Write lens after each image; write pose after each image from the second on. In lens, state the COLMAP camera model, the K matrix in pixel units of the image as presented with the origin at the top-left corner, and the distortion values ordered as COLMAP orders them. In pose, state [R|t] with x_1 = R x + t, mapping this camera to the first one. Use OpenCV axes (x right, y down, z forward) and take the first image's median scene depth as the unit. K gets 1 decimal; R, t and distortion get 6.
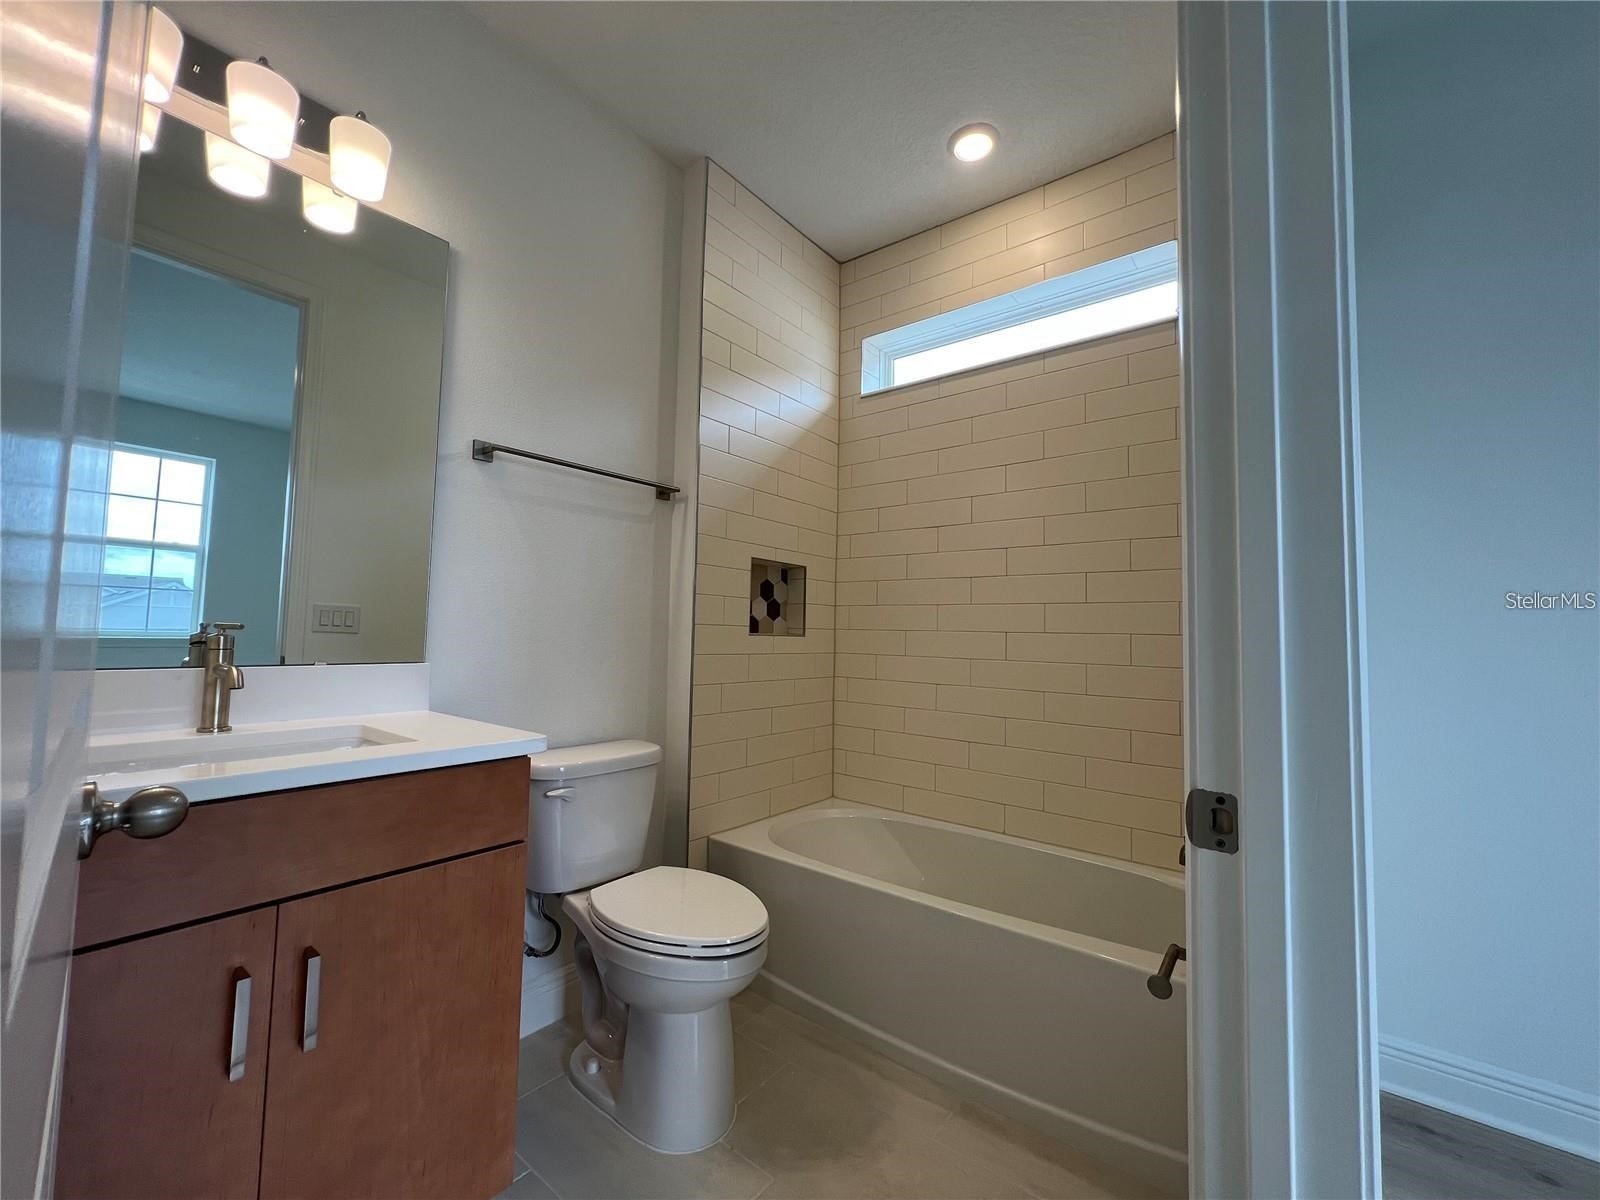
lens RADIAL K [[640.4, 0, 762.7], [0, 640.4, 582.0], [0, 0, 1]] dist [-0.005972, 0.001393]
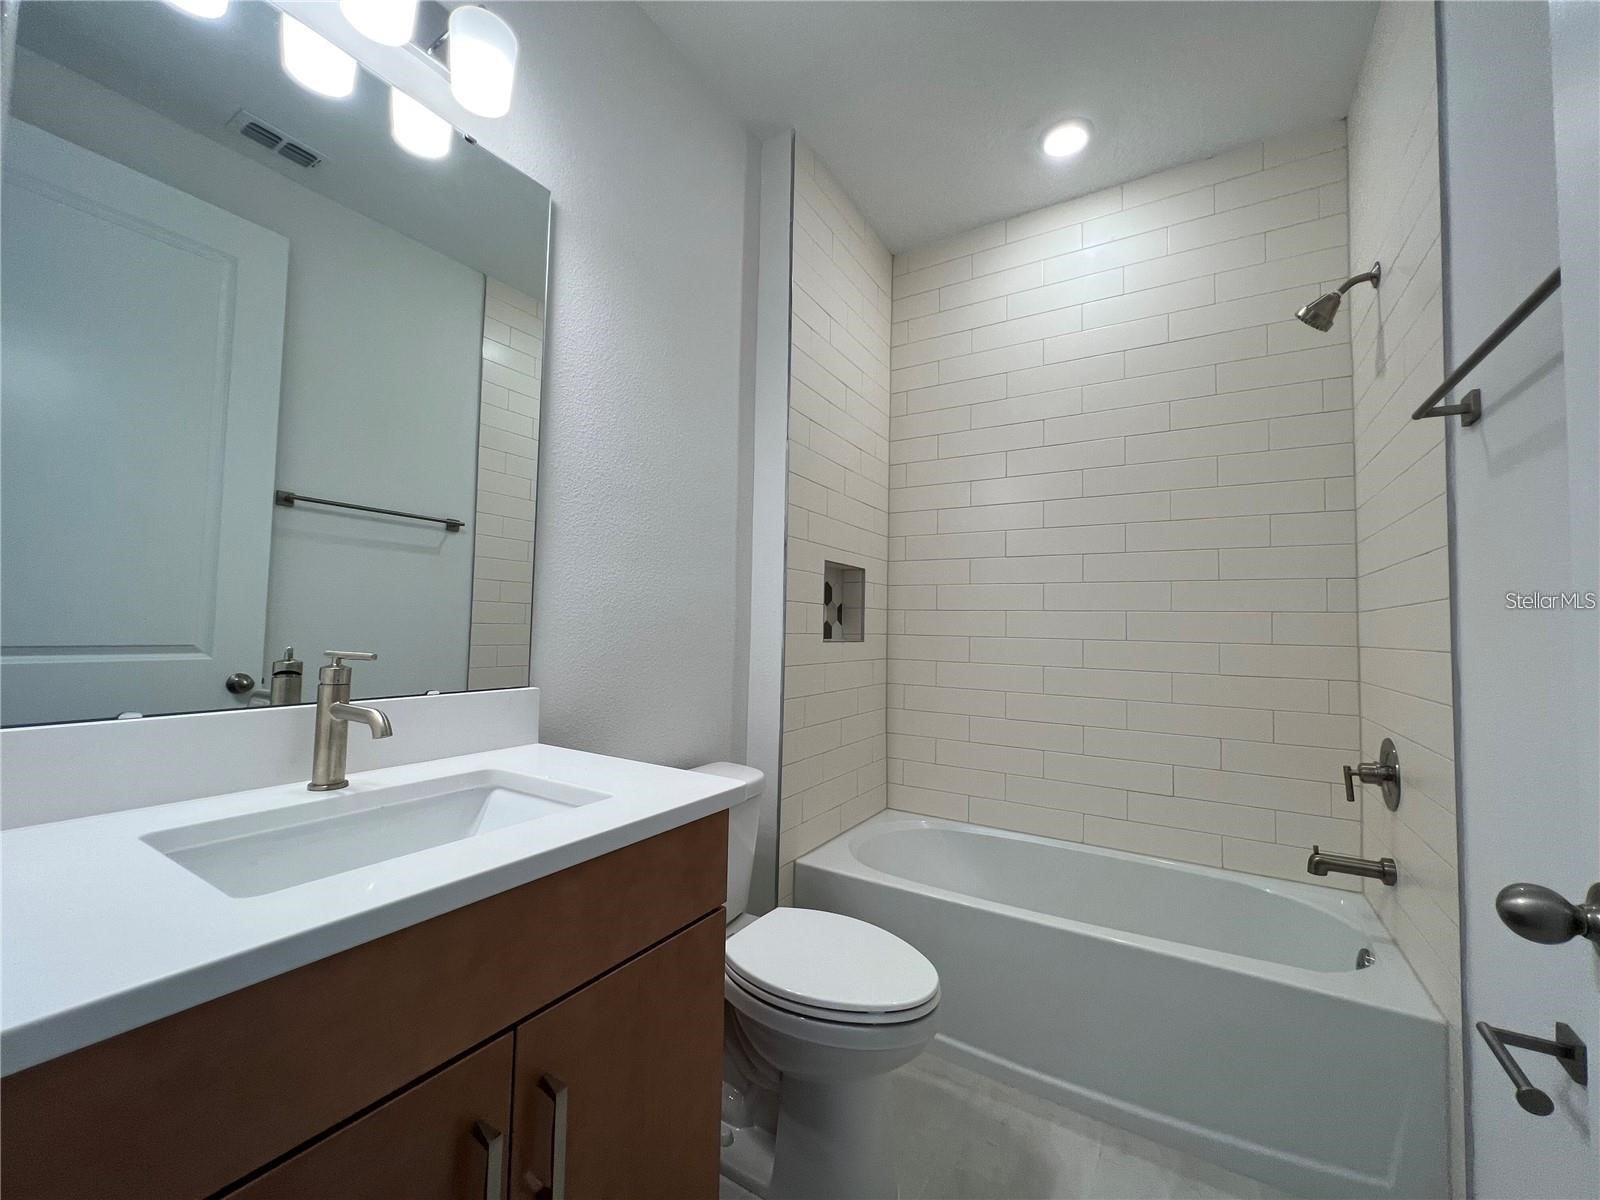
lens RADIAL K [[640.4, 0, 777.7], [0, 640.4, 586.2], [0, 0, 1]] dist [-0.005972, 0.001393]
pose [[0.990641, 0.011903, 0.135973, -0.214675], [-0.015083, 0.999636, 0.022380, -0.020082], [-0.135657, -0.024222, 0.990460, 0.080638]]
